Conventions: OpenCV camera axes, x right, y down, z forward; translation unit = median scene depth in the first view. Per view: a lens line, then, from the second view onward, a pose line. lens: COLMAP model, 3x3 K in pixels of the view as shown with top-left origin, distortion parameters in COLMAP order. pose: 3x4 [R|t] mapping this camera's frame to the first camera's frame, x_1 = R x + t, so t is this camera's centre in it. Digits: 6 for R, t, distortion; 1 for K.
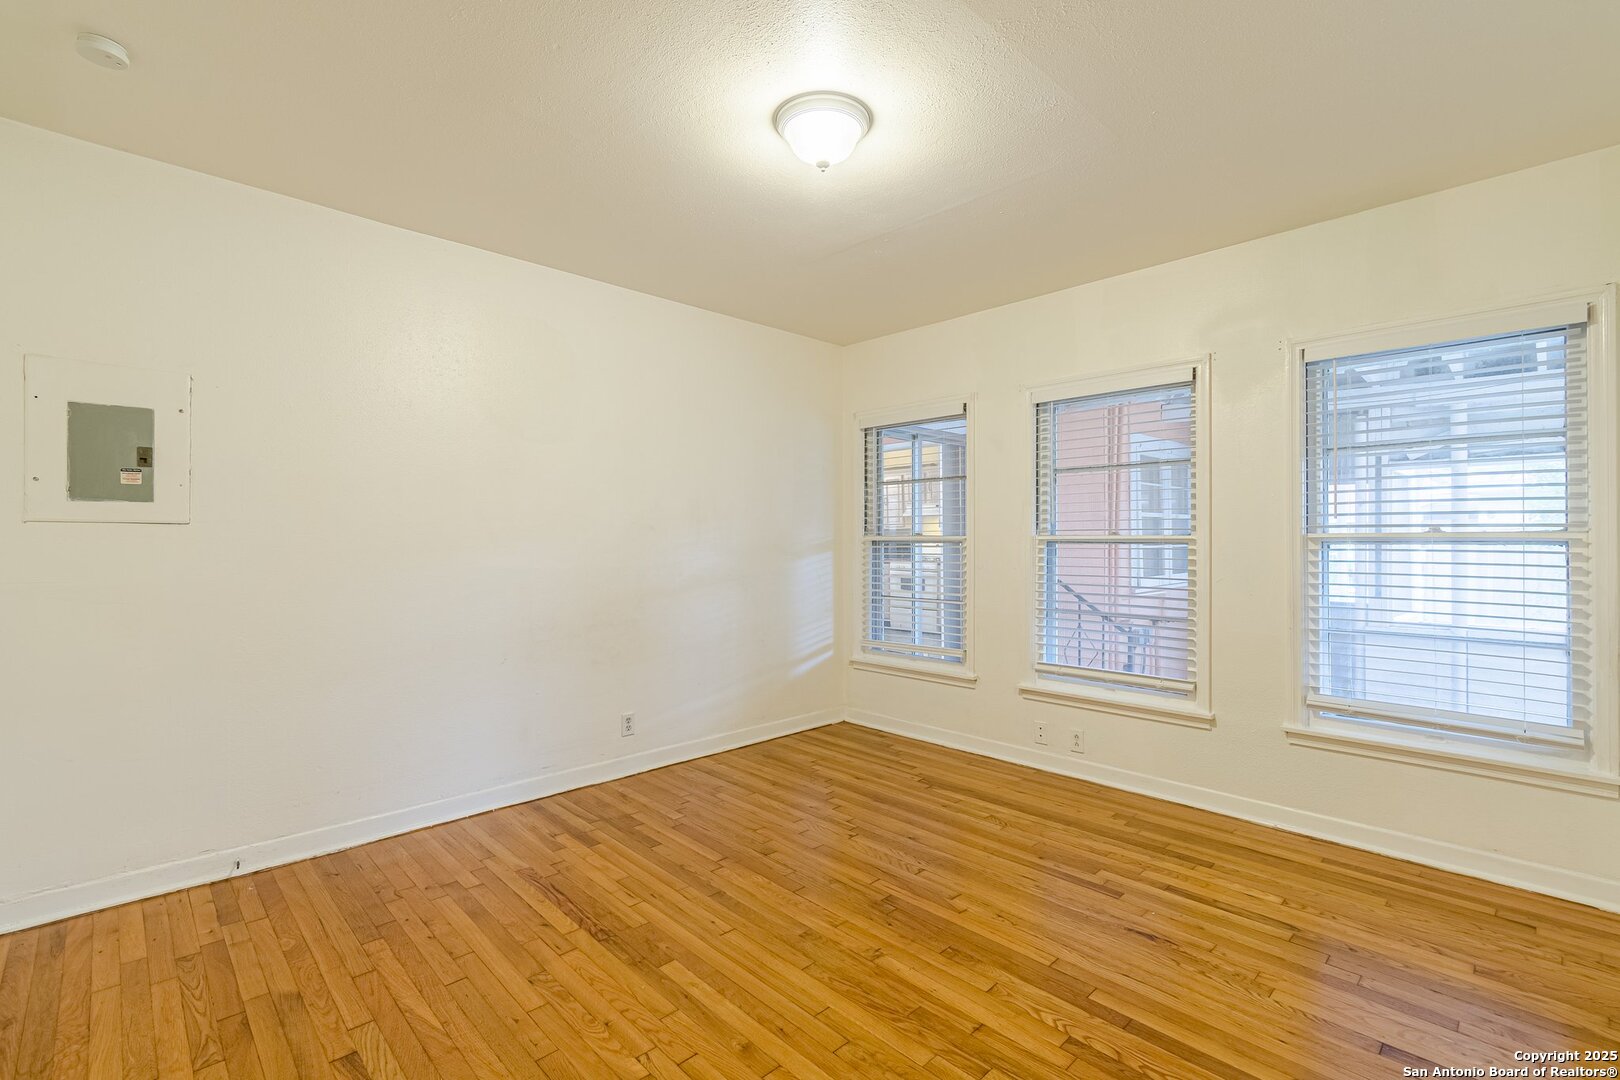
lens RADIAL K [[721.9, 0, 812.1], [0, 721.9, 538.5], [0, 0, 1]] dist [0.001615, -0.000939]
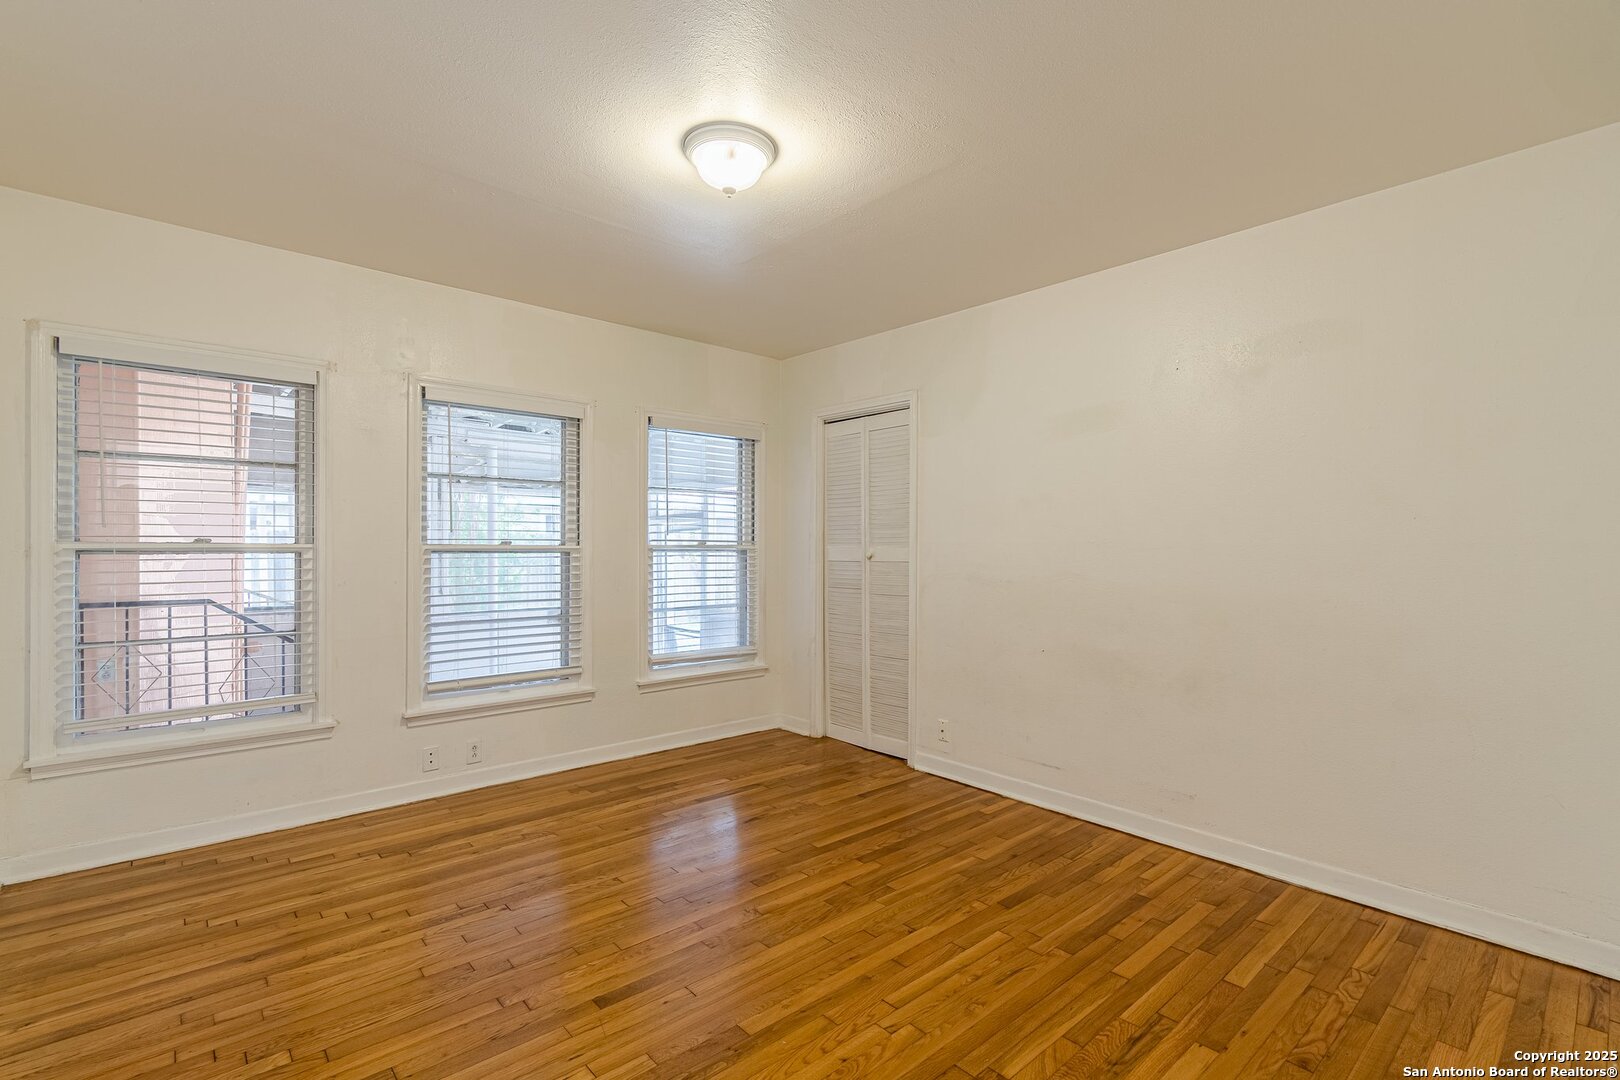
lens RADIAL K [[721.9, 0, 812.1], [0, 721.9, 538.5], [0, 0, 1]] dist [0.001615, -0.000939]
pose [[0.045704, 0.017565, 0.998801, -0.683566], [-0.003342, 0.999842, -0.017431, 0.004073], [-0.998949, -0.002541, 0.045755, 0.555682]]
